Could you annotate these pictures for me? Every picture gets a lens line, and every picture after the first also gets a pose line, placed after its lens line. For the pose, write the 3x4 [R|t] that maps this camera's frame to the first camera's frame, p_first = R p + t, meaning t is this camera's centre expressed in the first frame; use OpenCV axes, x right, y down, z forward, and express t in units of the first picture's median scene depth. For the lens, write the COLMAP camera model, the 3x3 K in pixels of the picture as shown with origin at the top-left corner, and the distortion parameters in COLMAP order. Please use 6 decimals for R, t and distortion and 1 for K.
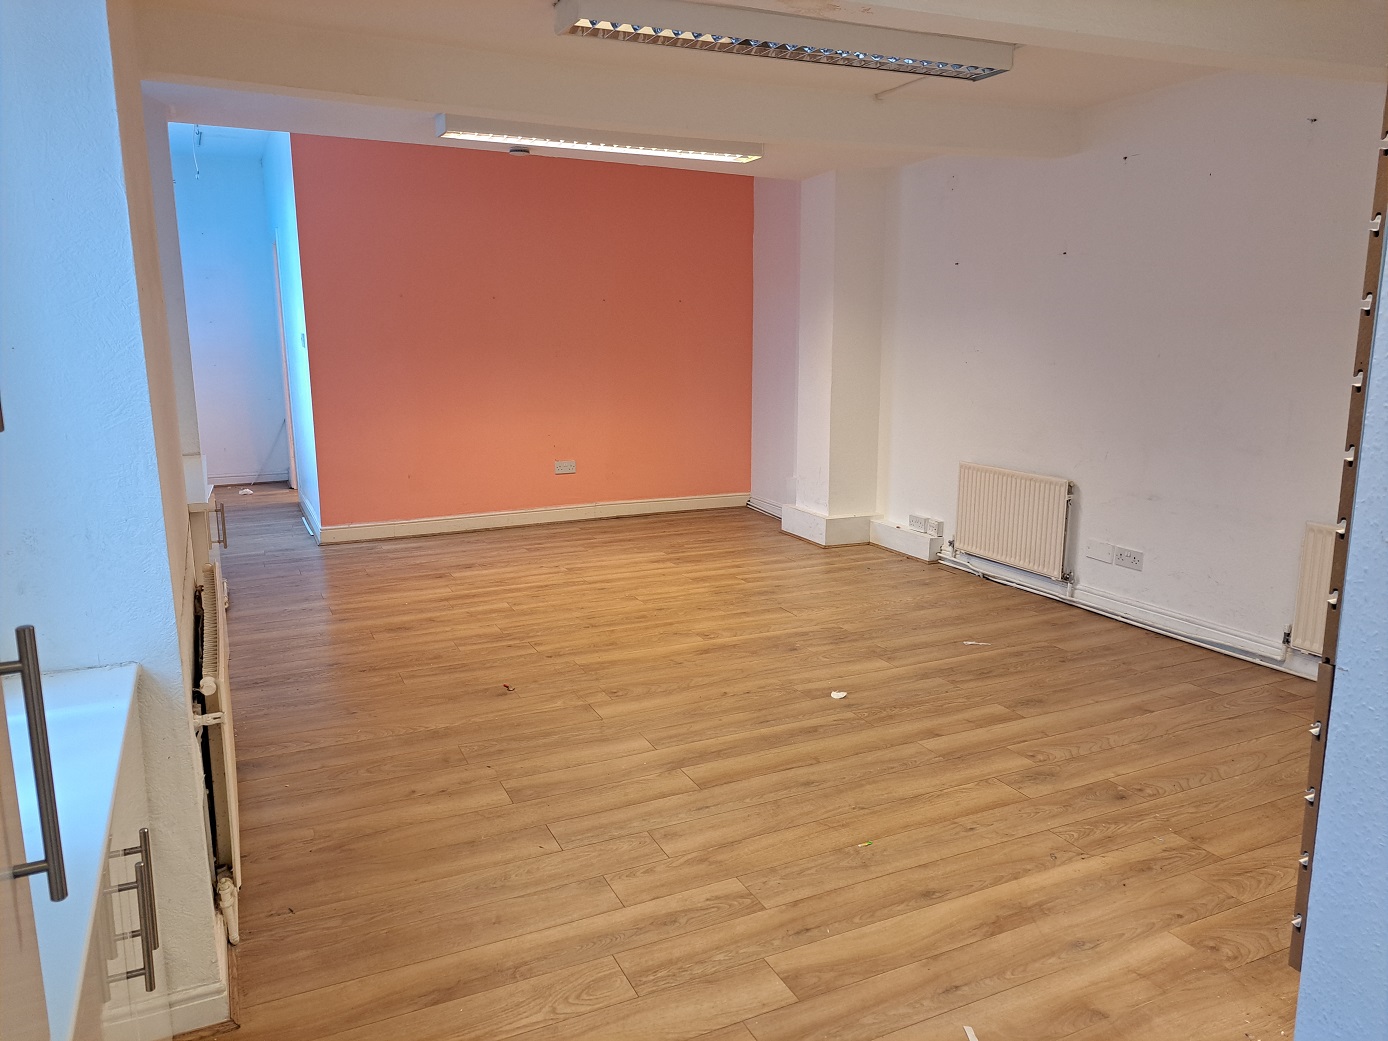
lens RADIAL K [[982.6, 0, 699.7], [0, 982.6, 511.0], [0, 0, 1]] dist [0.112974, -0.139303]
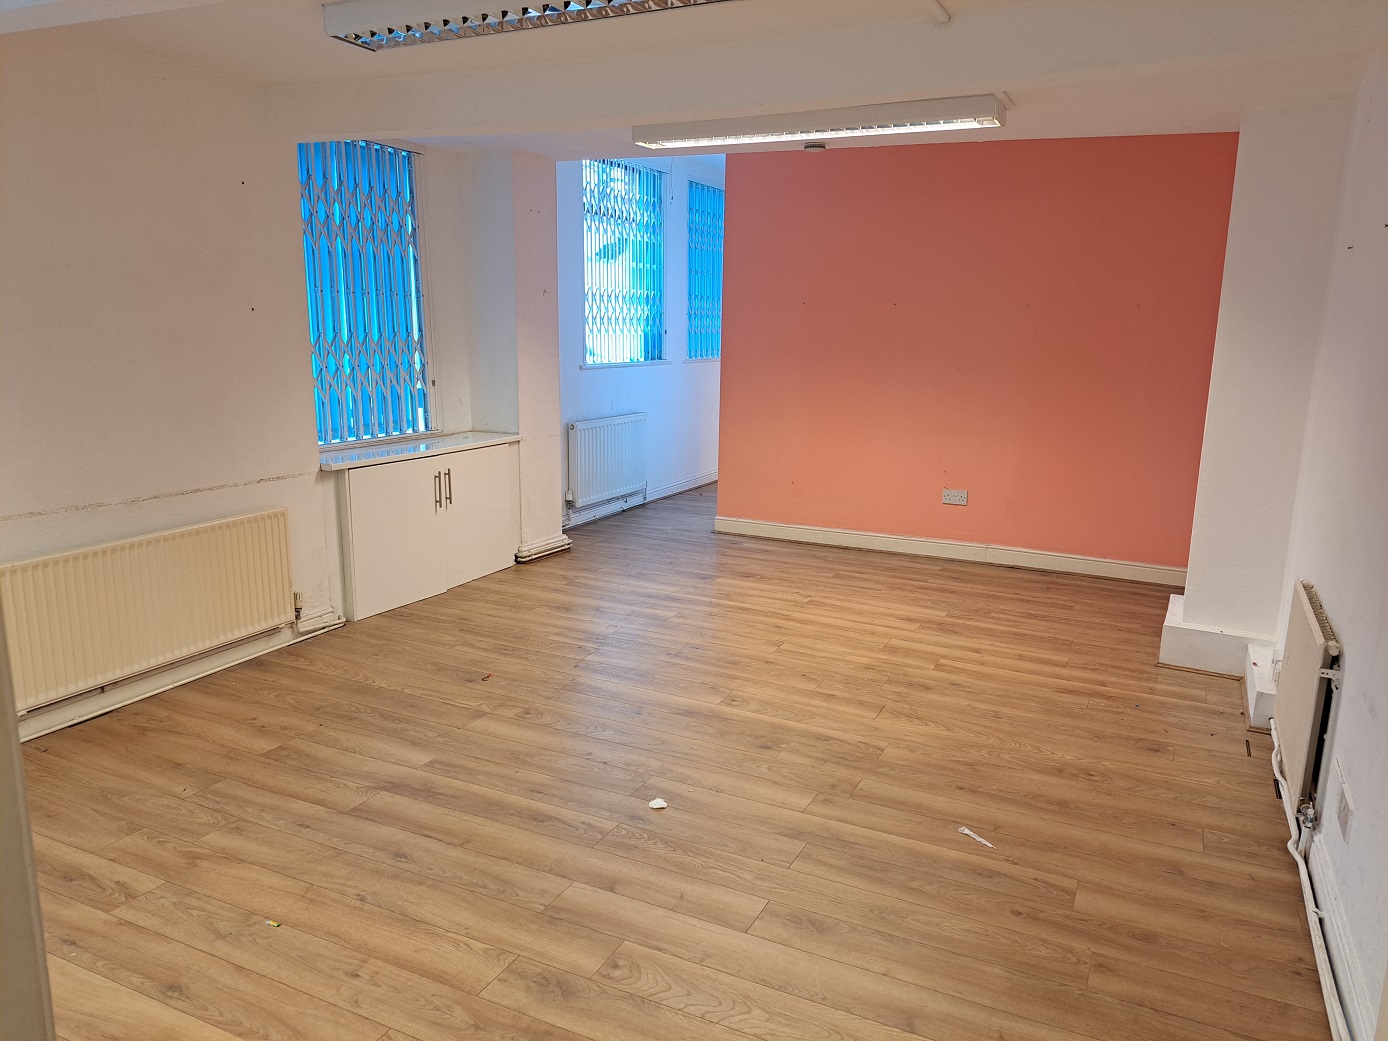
lens RADIAL K [[982.6, 0, 699.7], [0, 982.6, 511.0], [0, 0, 1]] dist [0.112974, -0.139303]
pose [[0.624595, 0.162395, -0.763878, 0.696511], [-0.164595, 0.983543, 0.074511, -0.107388], [0.763407, 0.079191, 0.641045, 0.461681]]
